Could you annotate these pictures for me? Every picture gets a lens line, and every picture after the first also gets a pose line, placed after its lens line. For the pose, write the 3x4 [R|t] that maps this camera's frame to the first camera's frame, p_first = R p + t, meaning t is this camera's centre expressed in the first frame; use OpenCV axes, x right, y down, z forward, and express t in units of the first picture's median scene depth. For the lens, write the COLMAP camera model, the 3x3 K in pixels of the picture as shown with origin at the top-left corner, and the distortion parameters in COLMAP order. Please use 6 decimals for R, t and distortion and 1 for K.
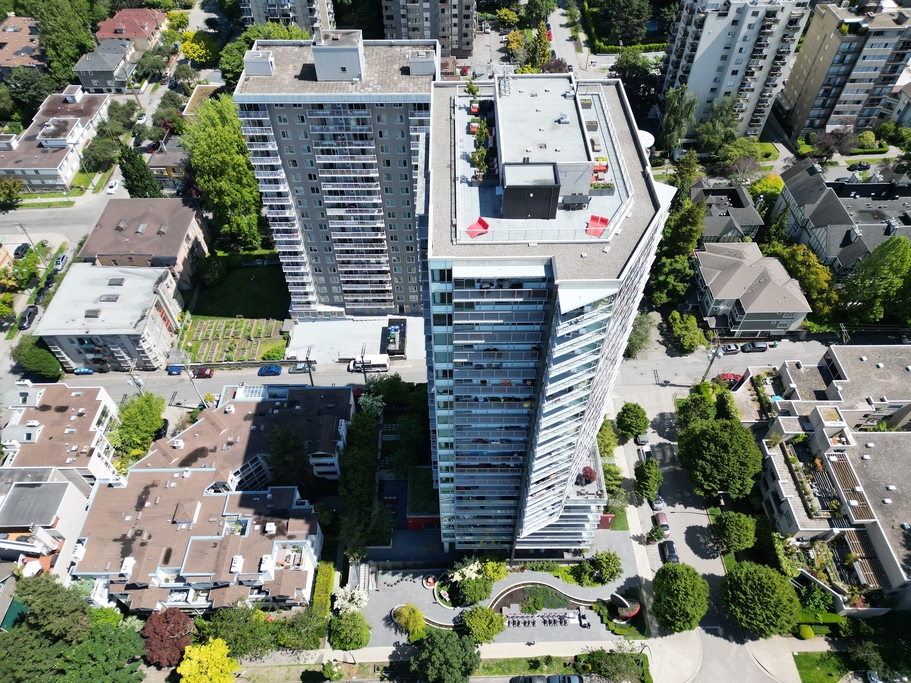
lens RADIAL K [[627.2, 0, 454.8], [0, 627.2, 343.0], [0, 0, 1]] dist [-0.009889, -0.001484]
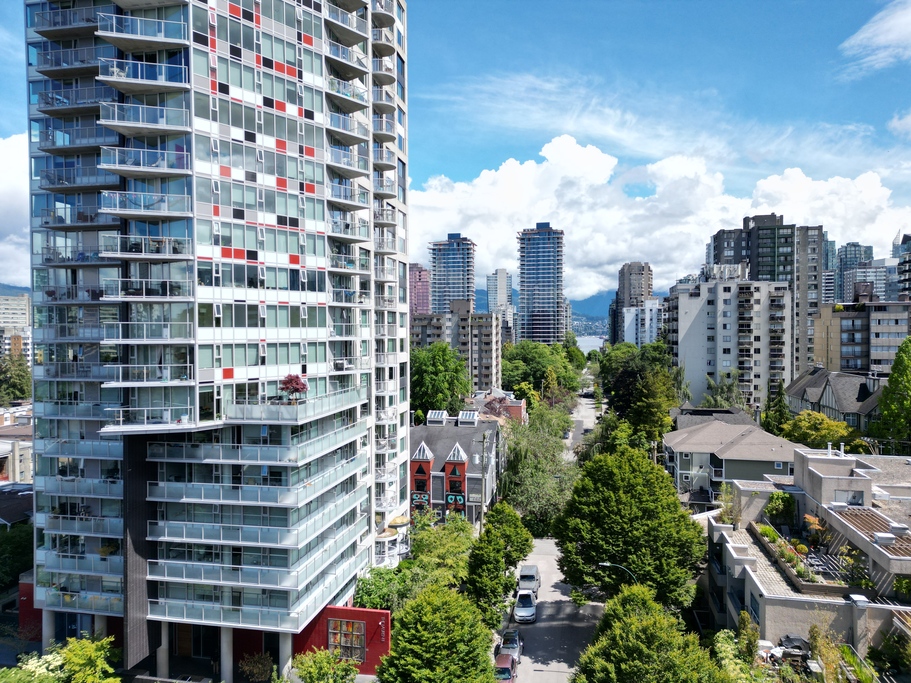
lens RADIAL K [[627.2, 0, 455.2], [0, 627.2, 341.0], [0, 0, 1]] dist [-0.009889, -0.001484]
pose [[0.975222, -0.004513, -0.221183, 0.267692], [-0.165598, 0.648059, -0.743368, 0.318461], [0.146695, 0.761576, 0.631254, 0.355567]]
